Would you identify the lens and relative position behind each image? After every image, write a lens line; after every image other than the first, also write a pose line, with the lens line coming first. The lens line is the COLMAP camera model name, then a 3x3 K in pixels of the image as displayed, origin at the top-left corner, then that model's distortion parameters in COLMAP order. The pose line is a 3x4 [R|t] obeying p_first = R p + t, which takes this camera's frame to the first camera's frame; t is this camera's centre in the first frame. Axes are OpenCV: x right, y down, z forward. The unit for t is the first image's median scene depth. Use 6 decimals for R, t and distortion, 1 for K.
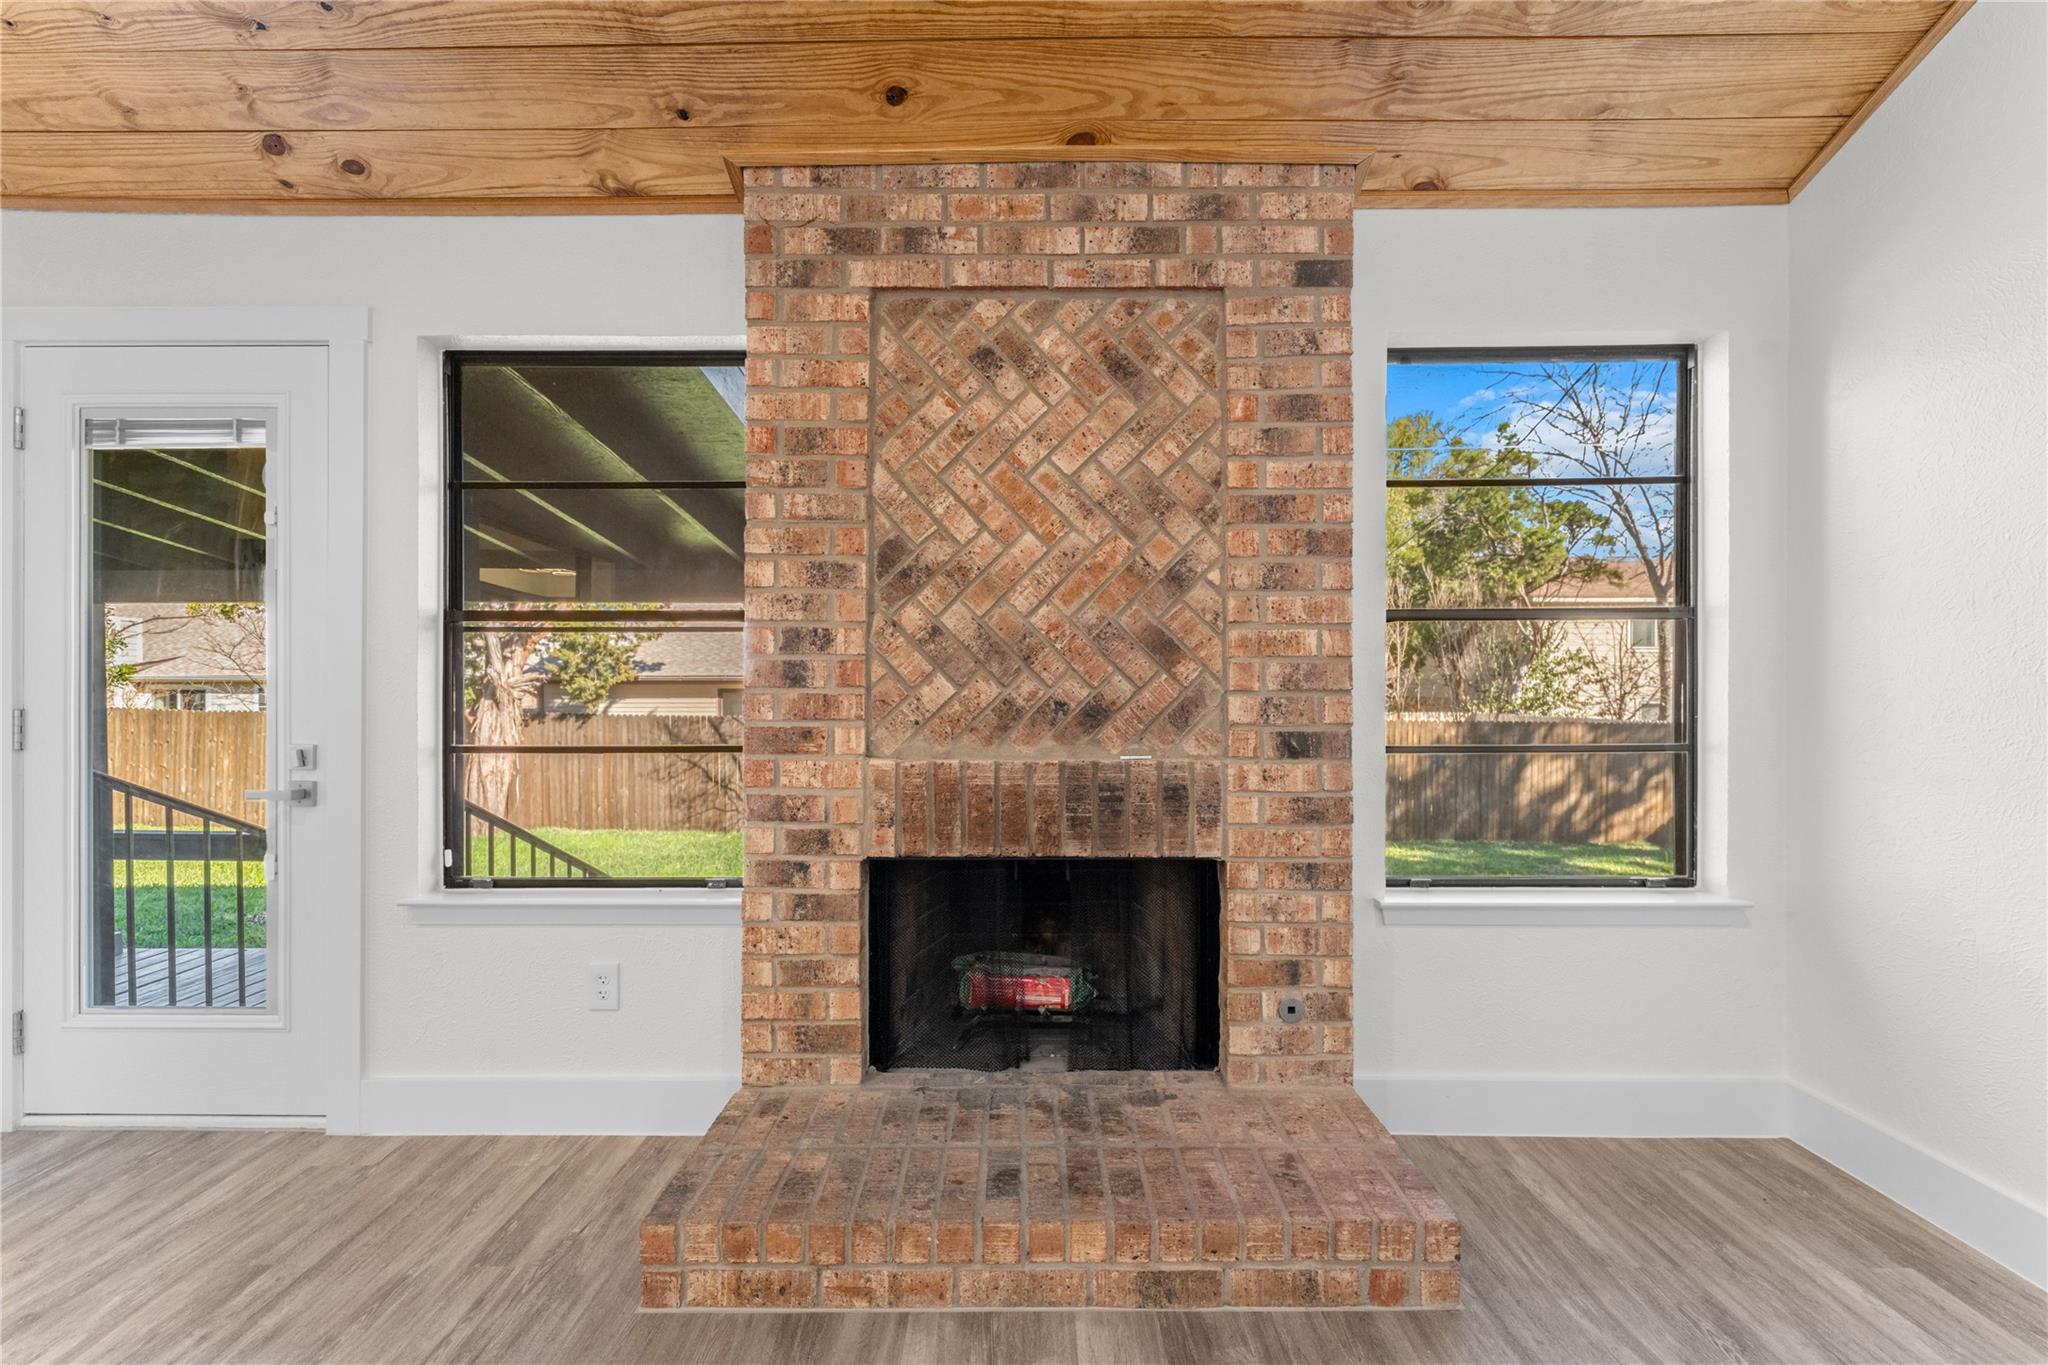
lens RADIAL K [[826.2, 0, 1016.9], [0, 826.2, 689.9], [0, 0, 1]] dist [0.003647, -0.001275]
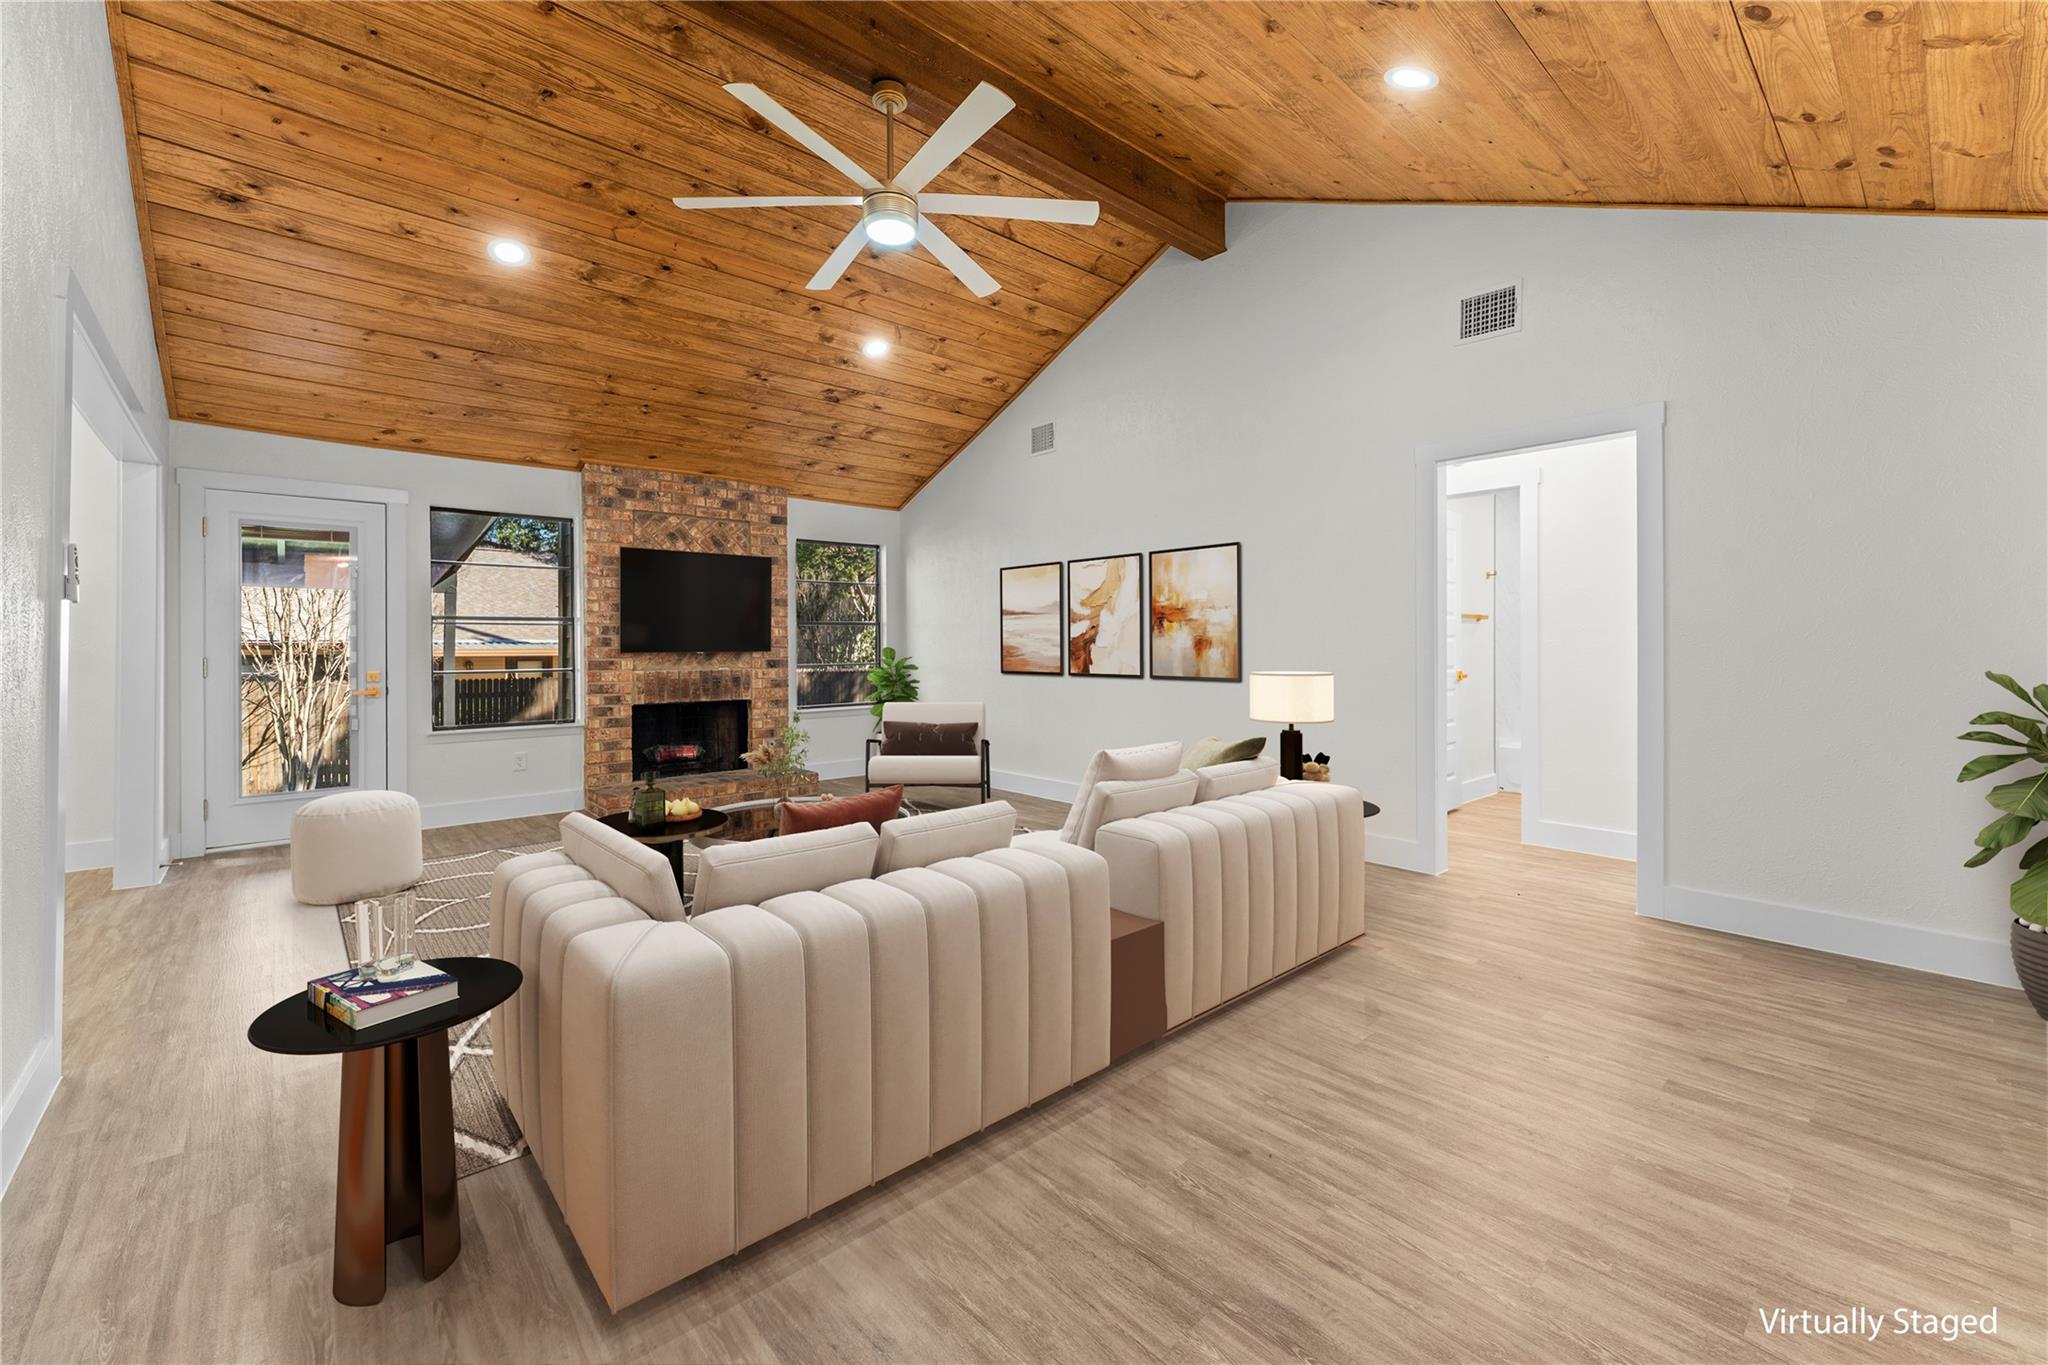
lens RADIAL K [[826.2, 0, 1023.9], [0, 826.2, 647.8], [0, 0, 1]] dist [0.003647, -0.001275]
pose [[0.740301, -0.003361, 0.672267, -1.123155], [0.008051, 0.999960, -0.003866, 0.023980], [-0.672227, 0.008274, 0.740298, -2.091777]]
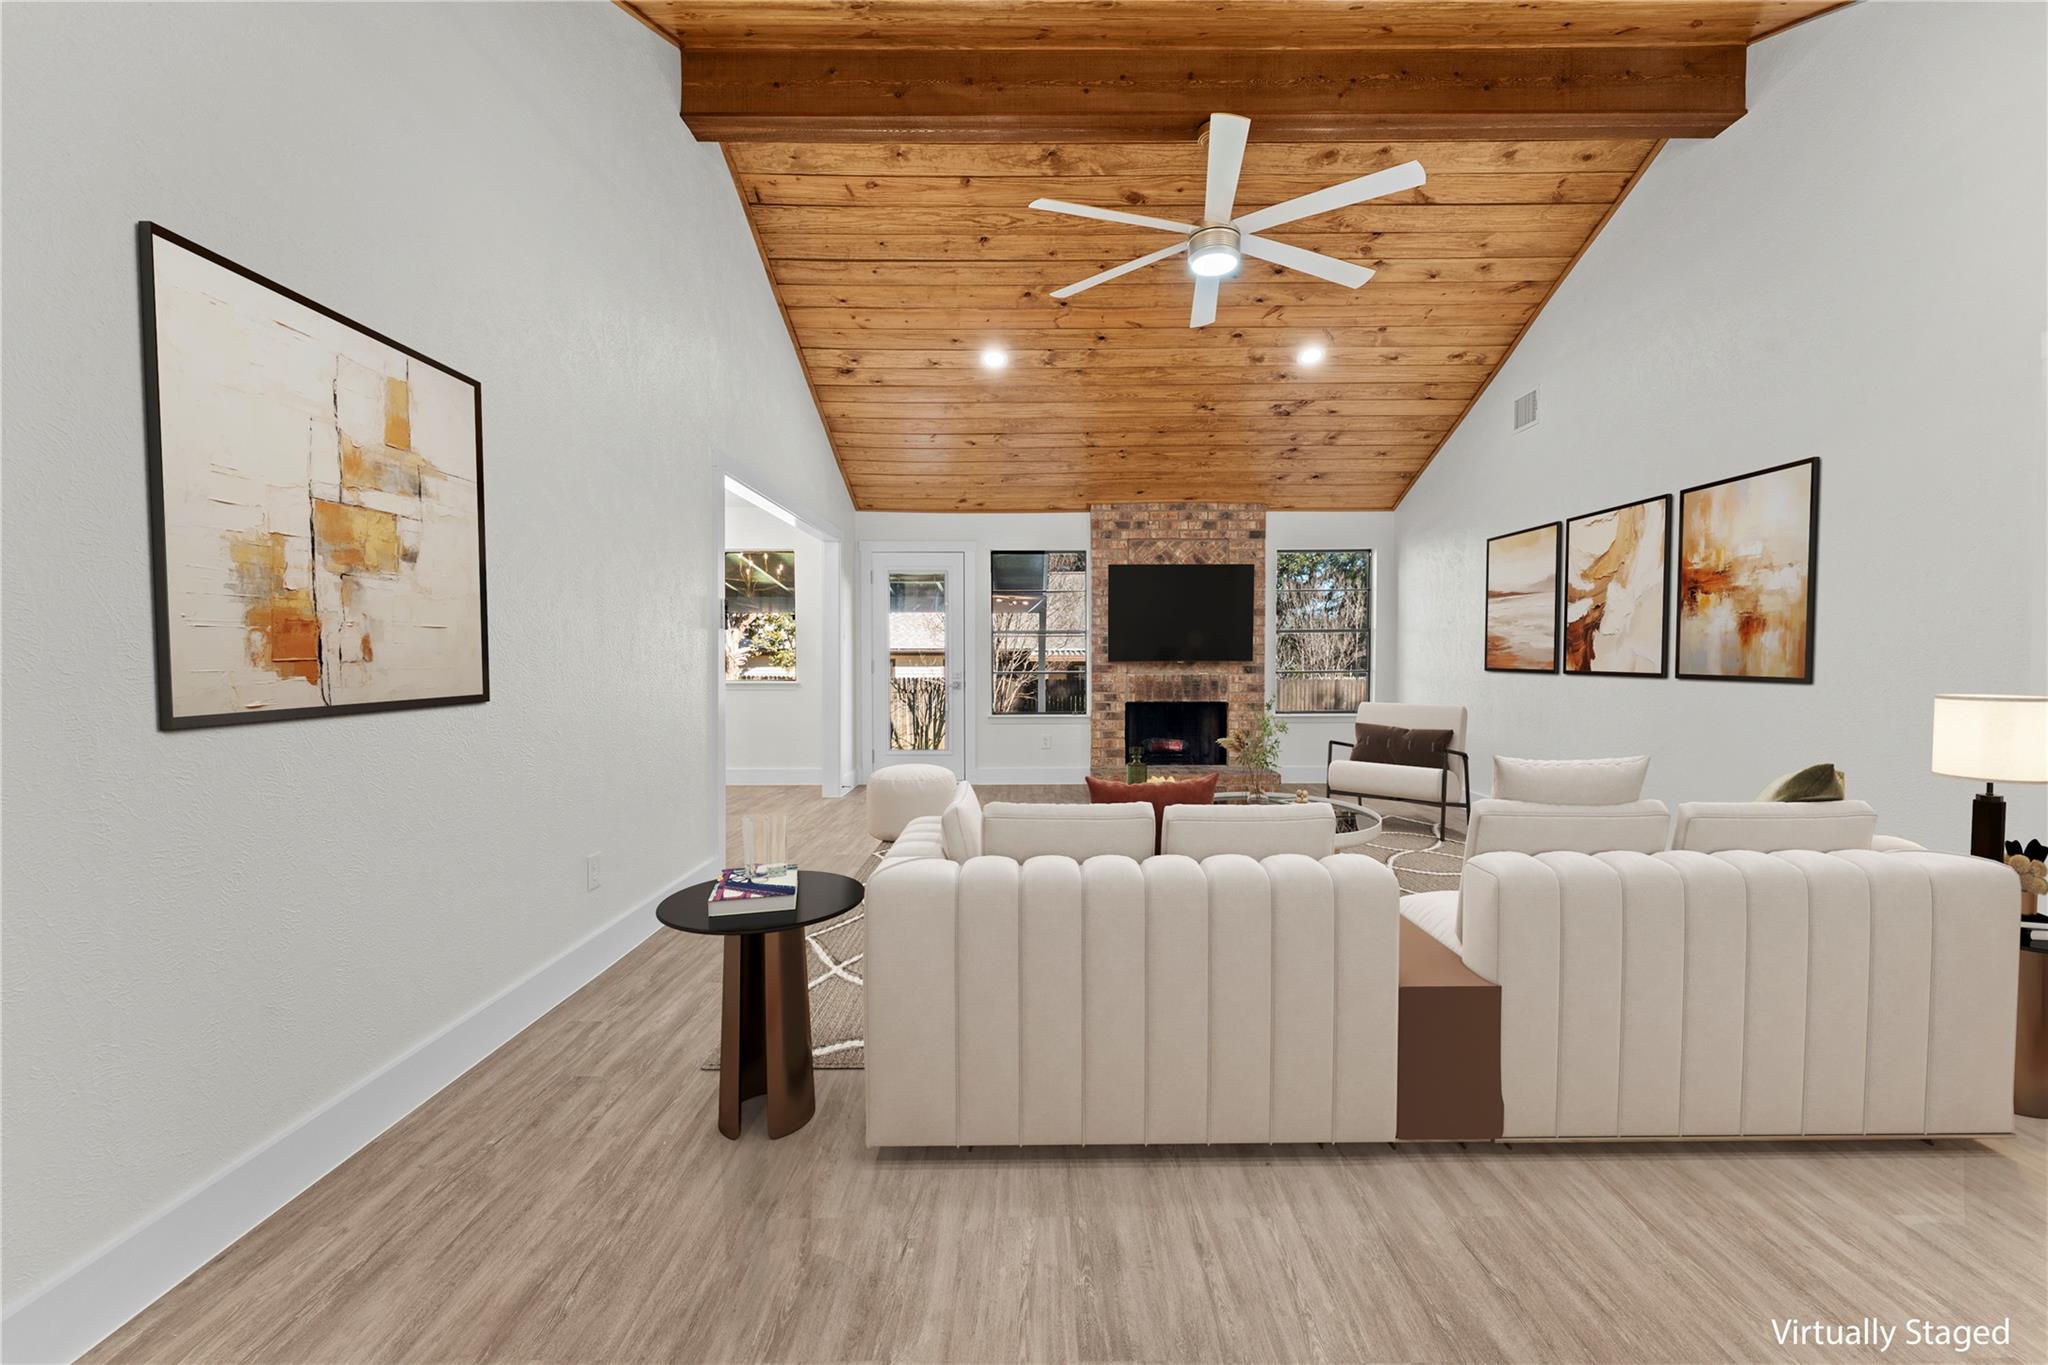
lens RADIAL K [[826.2, 0, 1056.5], [0, 826.2, 684.8], [0, 0, 1]] dist [0.003647, -0.001275]
pose [[0.999744, -0.001941, 0.022558, -0.557490], [0.001269, 0.999556, 0.029771, 0.025191], [-0.022606, -0.029735, 0.999302, -2.491636]]
